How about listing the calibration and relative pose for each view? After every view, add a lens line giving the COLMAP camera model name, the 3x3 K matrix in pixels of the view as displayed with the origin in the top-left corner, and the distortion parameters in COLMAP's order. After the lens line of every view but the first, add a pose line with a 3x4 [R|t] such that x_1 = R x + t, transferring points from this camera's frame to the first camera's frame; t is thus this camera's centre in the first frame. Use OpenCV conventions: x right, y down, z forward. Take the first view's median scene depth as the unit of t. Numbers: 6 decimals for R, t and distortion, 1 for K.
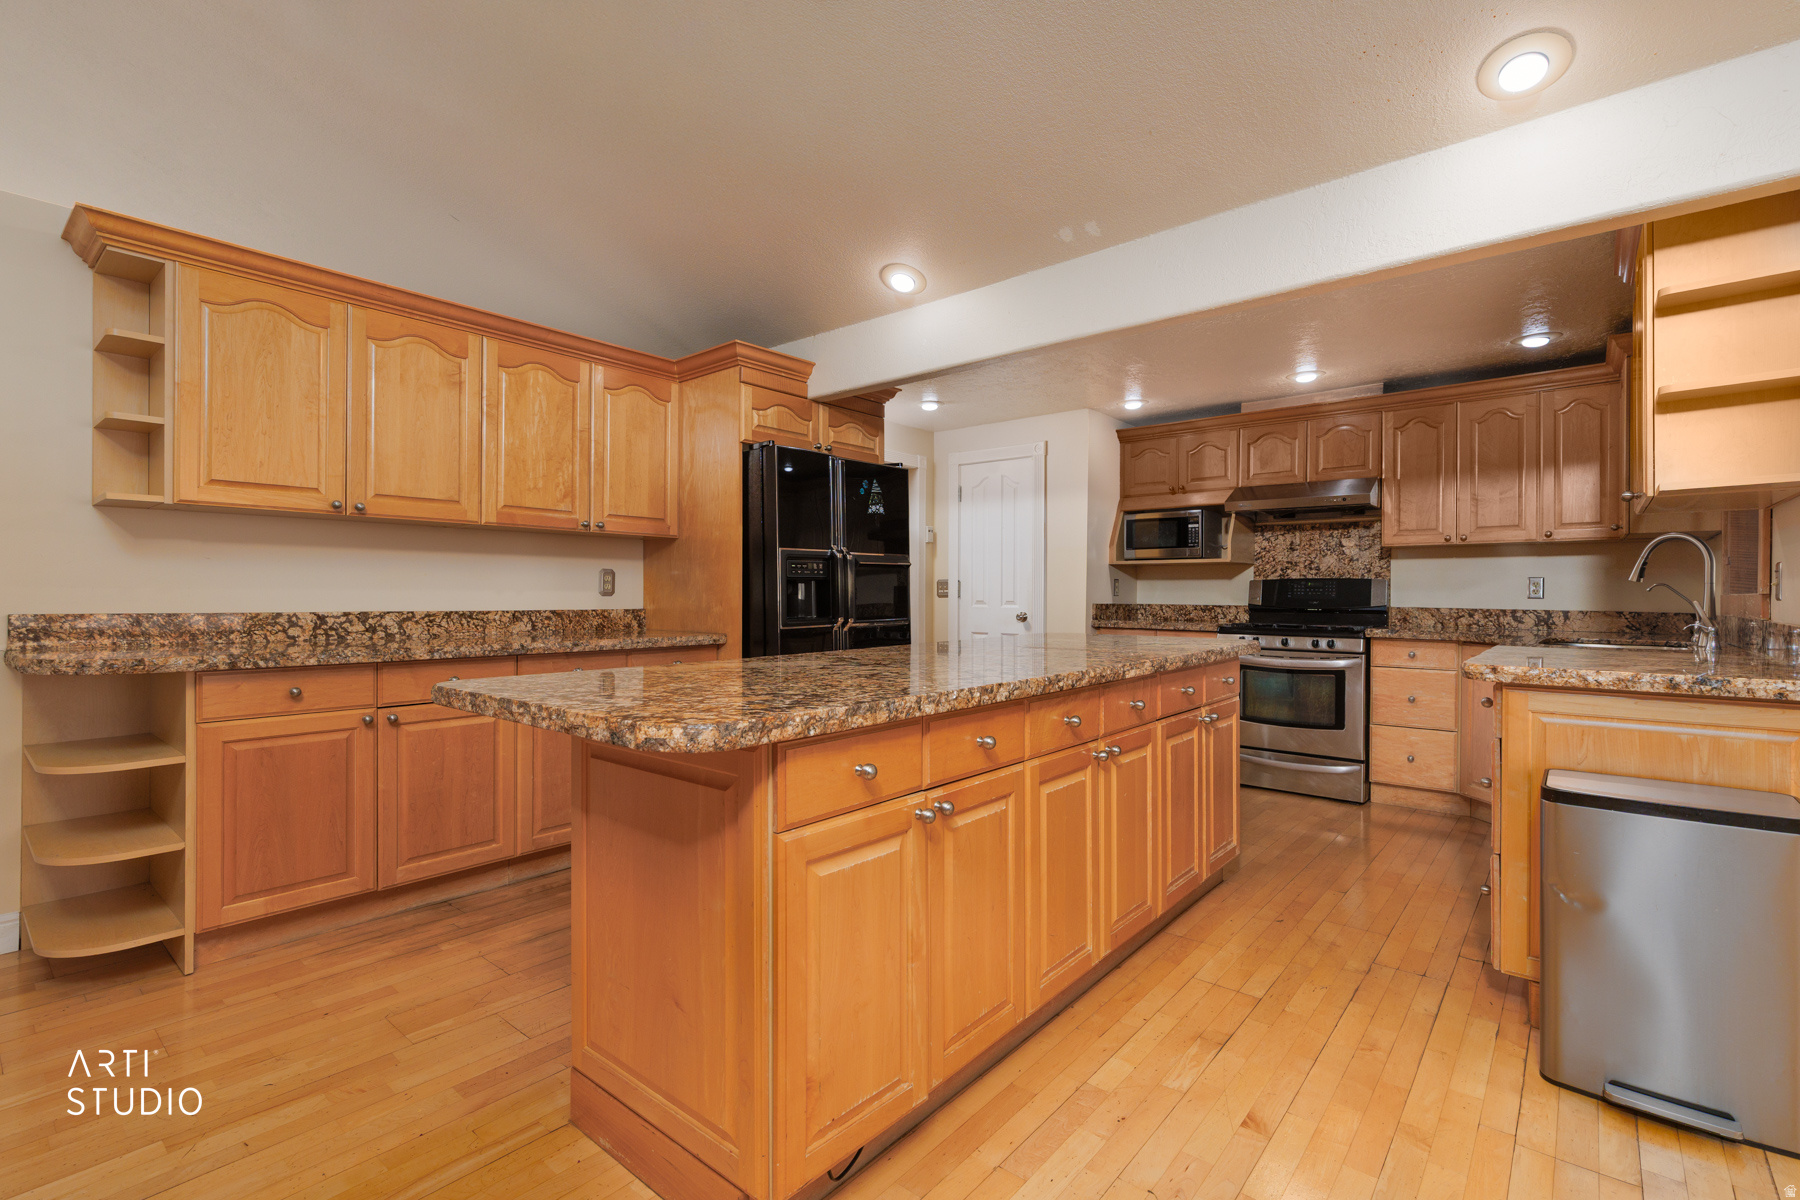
lens RADIAL K [[817.5, 0, 906.4], [0, 817.5, 597.1], [0, 0, 1]] dist [0.007243, -0.000011]
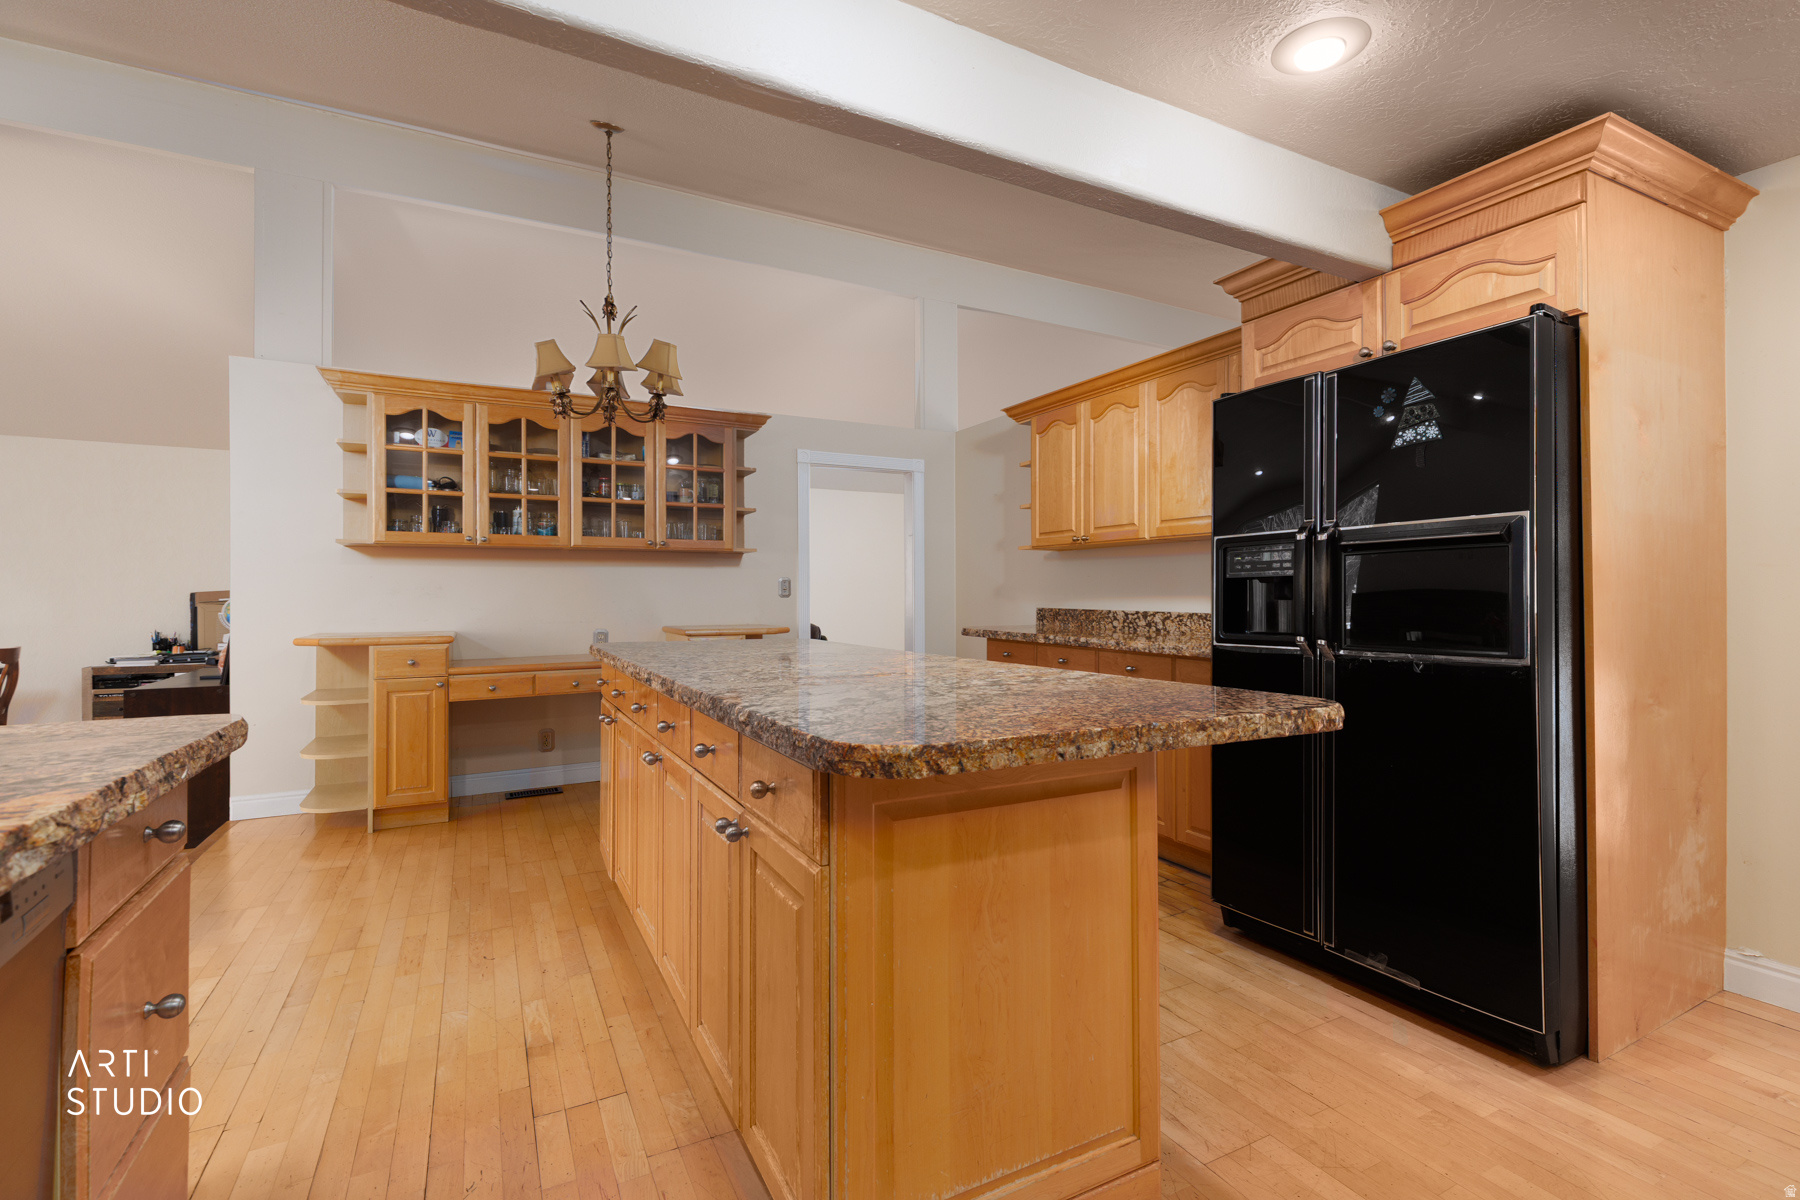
lens RADIAL K [[817.5, 0, 906.9], [0, 817.5, 591.1], [0, 0, 1]] dist [0.007243, -0.000011]
pose [[-0.385000, -0.007859, -0.922883, 0.704455], [-0.005507, 0.999966, -0.006218, -0.004408], [0.922900, 0.002688, -0.385030, 1.124353]]
